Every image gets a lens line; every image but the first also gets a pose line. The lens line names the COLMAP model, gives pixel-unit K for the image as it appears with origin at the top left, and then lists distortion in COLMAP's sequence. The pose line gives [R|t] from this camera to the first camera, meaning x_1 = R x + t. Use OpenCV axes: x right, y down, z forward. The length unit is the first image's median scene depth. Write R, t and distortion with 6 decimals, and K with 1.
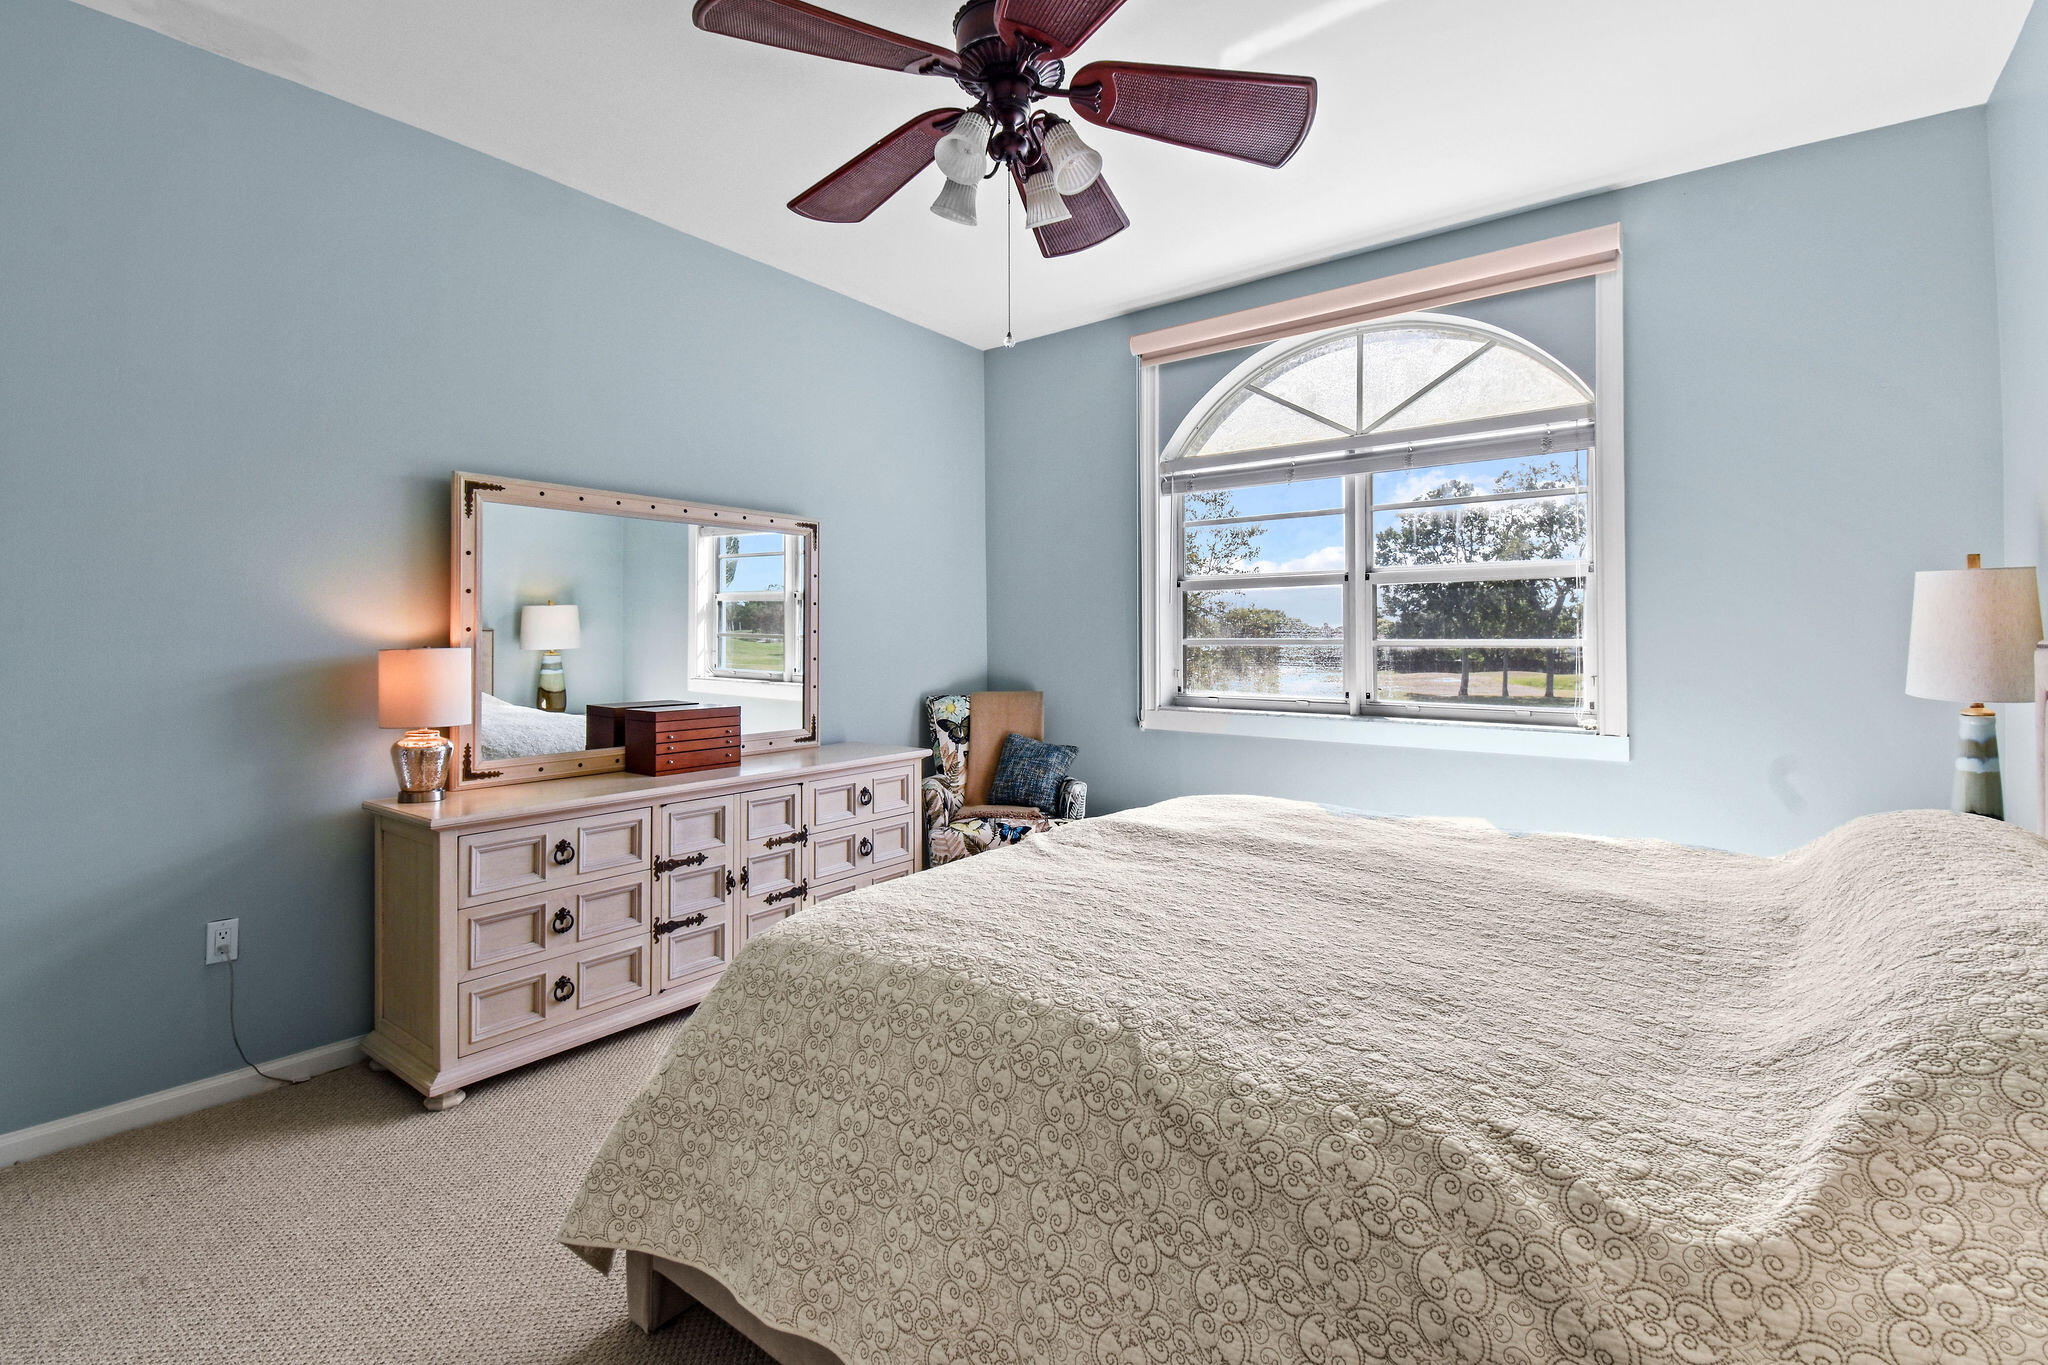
lens RADIAL K [[898.7, 0, 1028.5], [0, 898.7, 677.7], [0, 0, 1]] dist [0.043467, -0.022633]
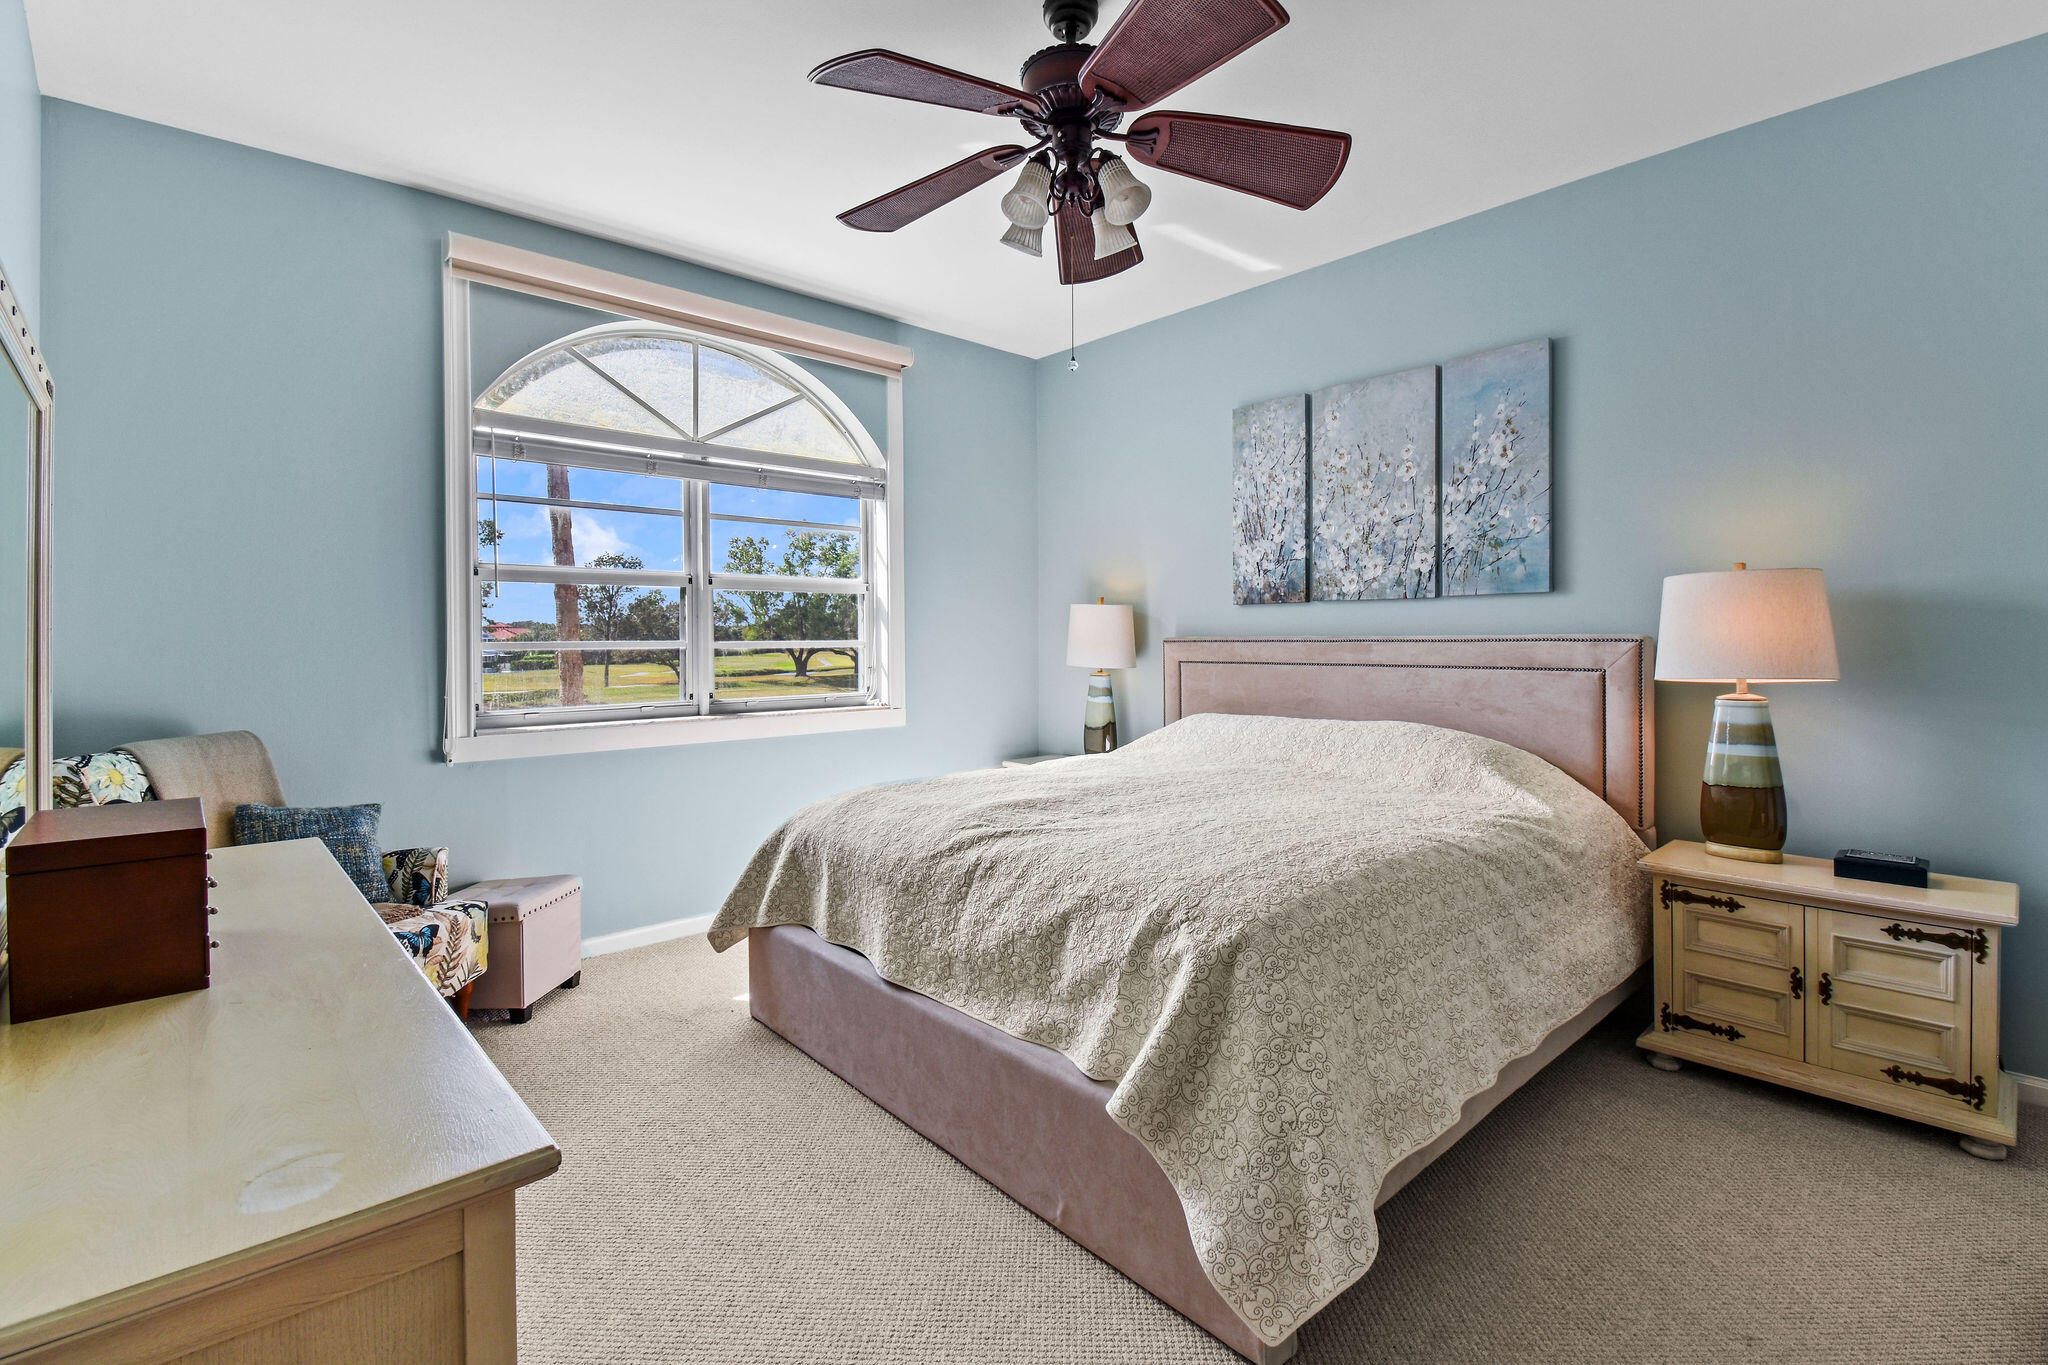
lens RADIAL K [[898.7, 0, 1028.5], [0, 898.7, 677.7], [0, 0, 1]] dist [0.043467, -0.022633]
pose [[0.215519, -0.041968, 0.975597, -0.668073], [0.047135, 0.998359, 0.032534, -0.019919], [-0.975361, 0.038973, 0.217144, 0.498295]]
